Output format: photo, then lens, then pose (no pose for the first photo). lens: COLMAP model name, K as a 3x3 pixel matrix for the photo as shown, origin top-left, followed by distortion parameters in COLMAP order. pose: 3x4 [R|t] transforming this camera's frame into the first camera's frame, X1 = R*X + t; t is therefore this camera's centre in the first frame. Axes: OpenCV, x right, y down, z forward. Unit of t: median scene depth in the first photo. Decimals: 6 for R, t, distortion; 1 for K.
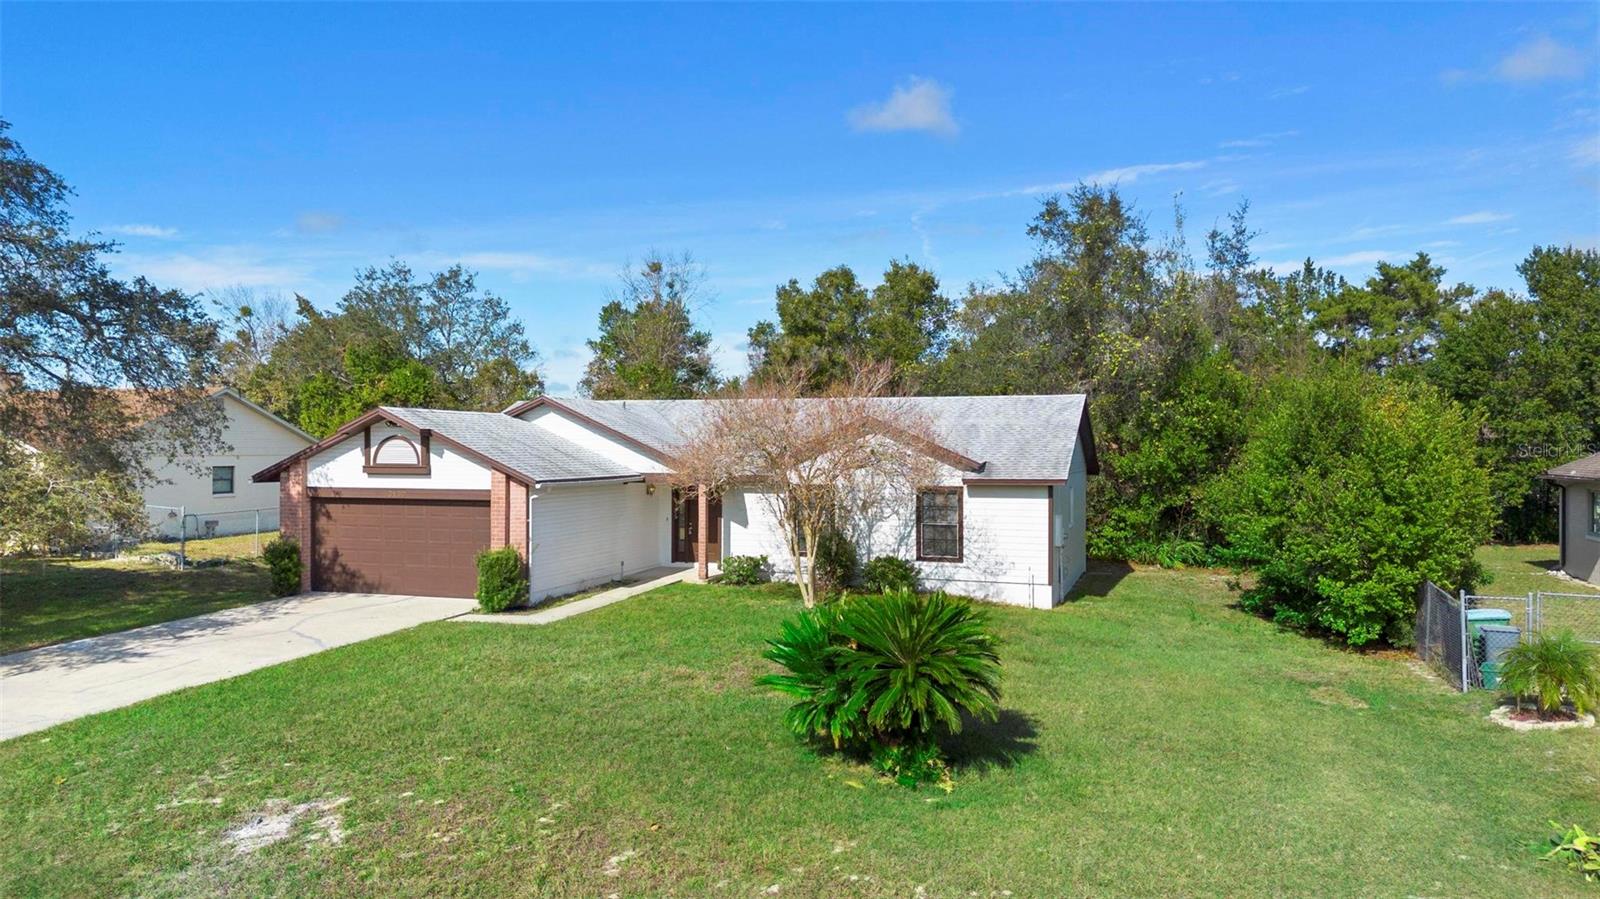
lens RADIAL K [[1088.8, 0, 859.9], [0, 1088.8, 479.8], [0, 0, 1]] dist [0.005089, -0.000510]
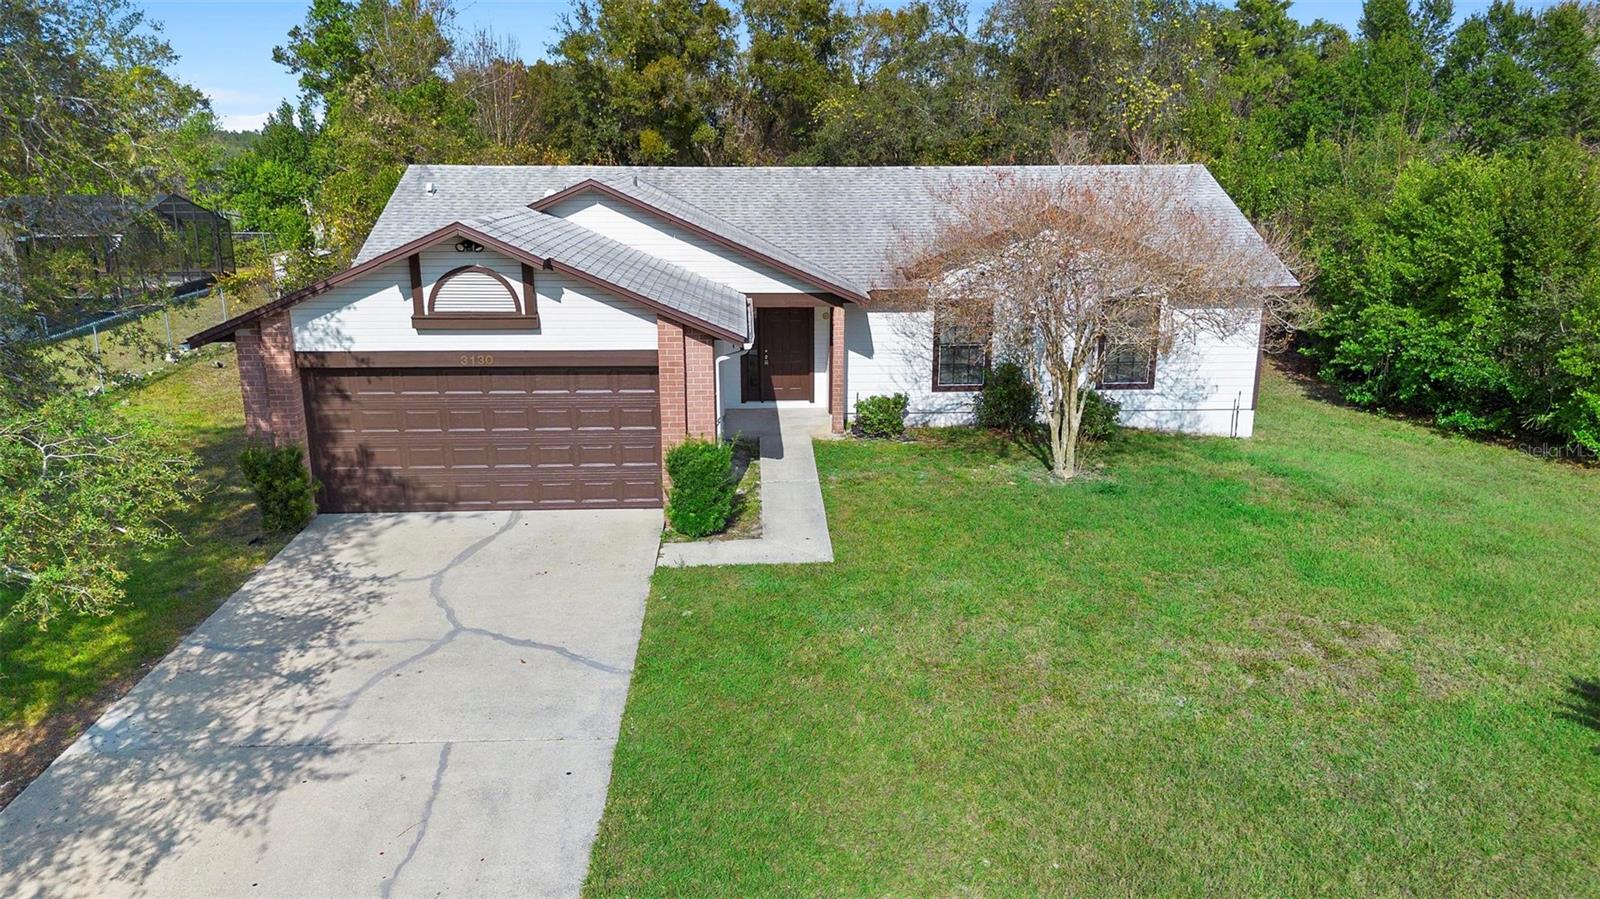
lens RADIAL K [[1097.0, 0, 800.0], [0, 1097.0, 449.5], [0, 0, 1]] dist [0.010151, -0.034478]
pose [[0.939470, -0.093446, 0.329644, -0.448286], [0.013961, 0.971732, 0.235673, -0.080851], [-0.342348, -0.216806, 0.914217, 0.333909]]
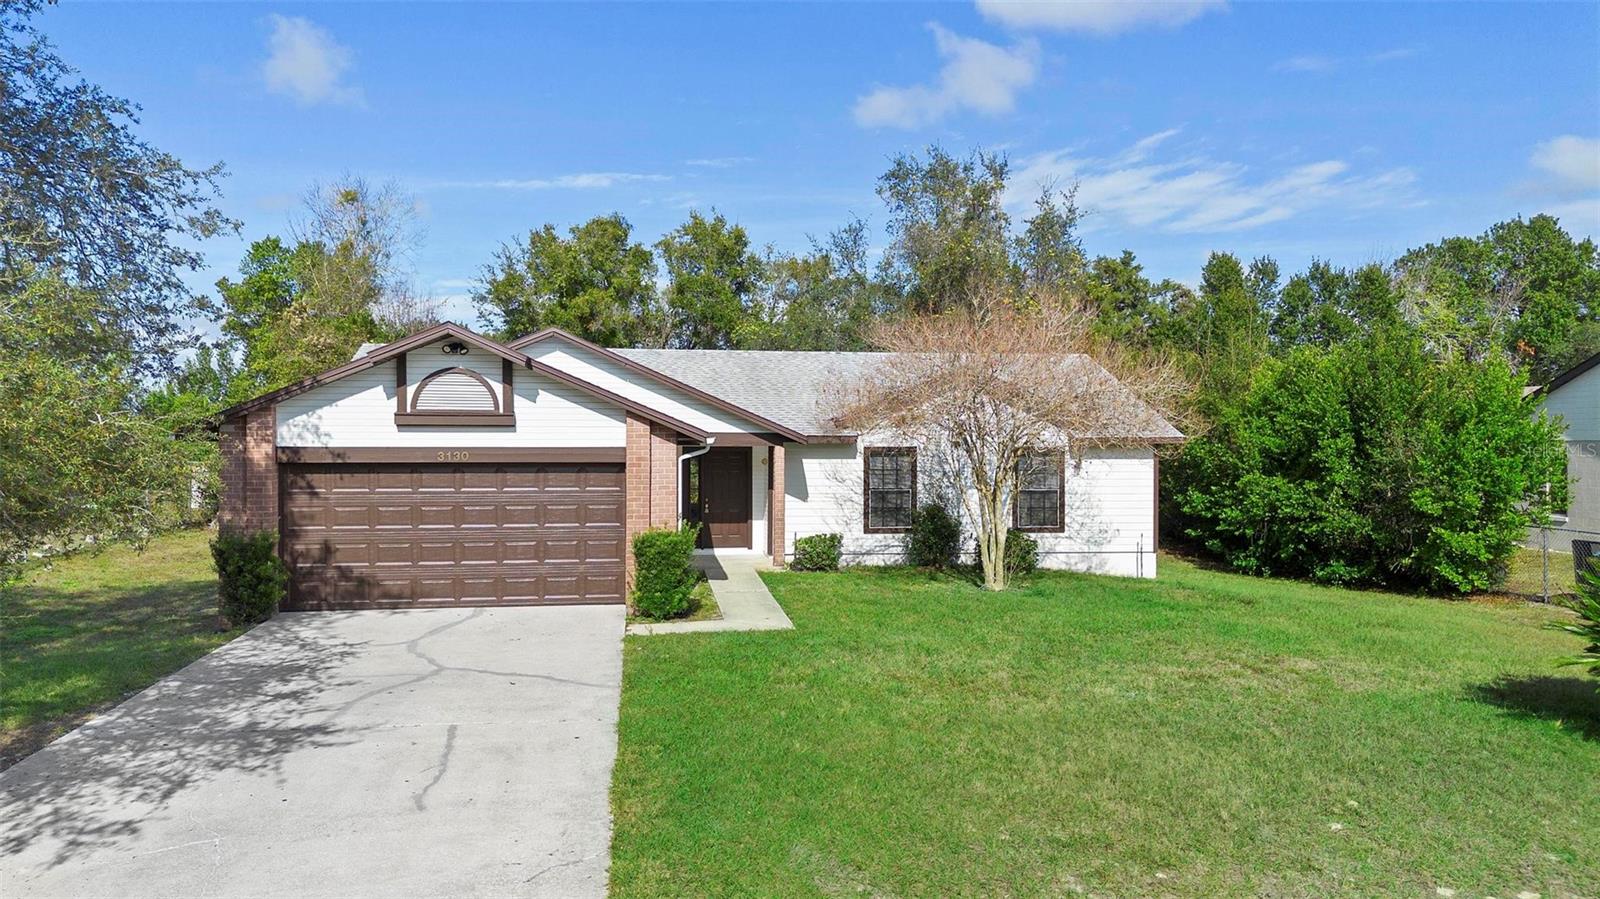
lens RADIAL K [[1097.0, 0, 800.0], [0, 1097.0, 449.5], [0, 0, 1]] dist [0.010151, -0.034478]
pose [[0.900217, -0.002452, 0.435435, -0.509408], [0.013472, 0.999662, -0.022223, 0.026055], [-0.435234, 0.025872, 0.899946, 0.291057]]
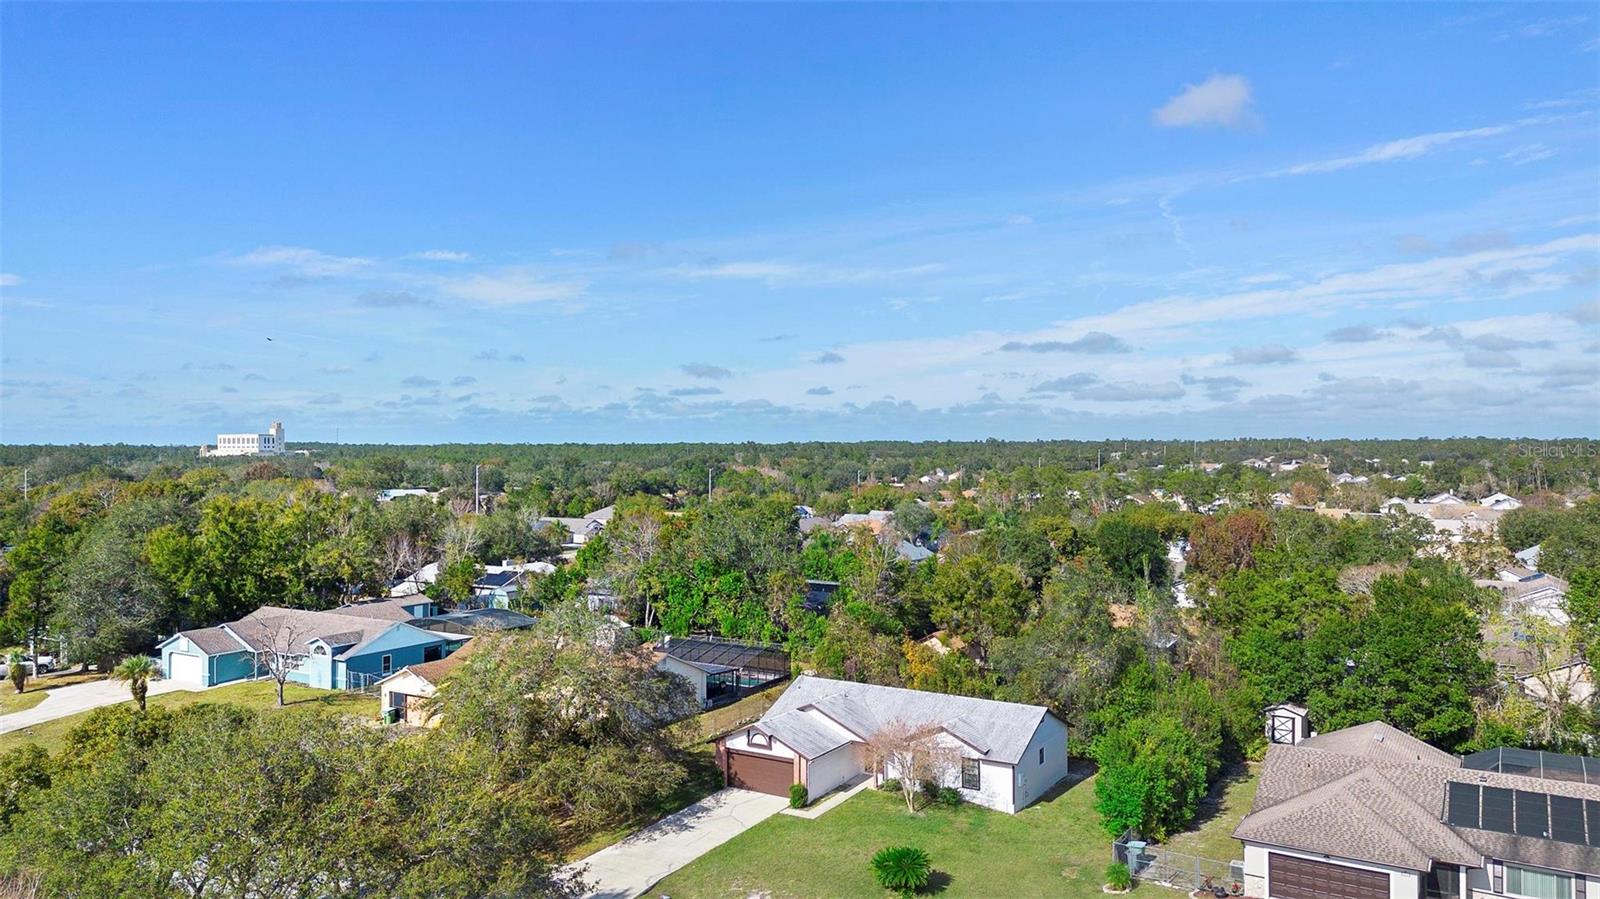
lens RADIAL K [[1097.0, 0, 800.0], [0, 1097.0, 449.5], [0, 0, 1]] dist [0.010151, -0.034478]
pose [[0.961394, -0.015796, -0.274722, 0.403991], [0.007321, 0.999466, -0.031847, -0.624871], [0.275078, 0.028606, 0.960996, -1.514975]]
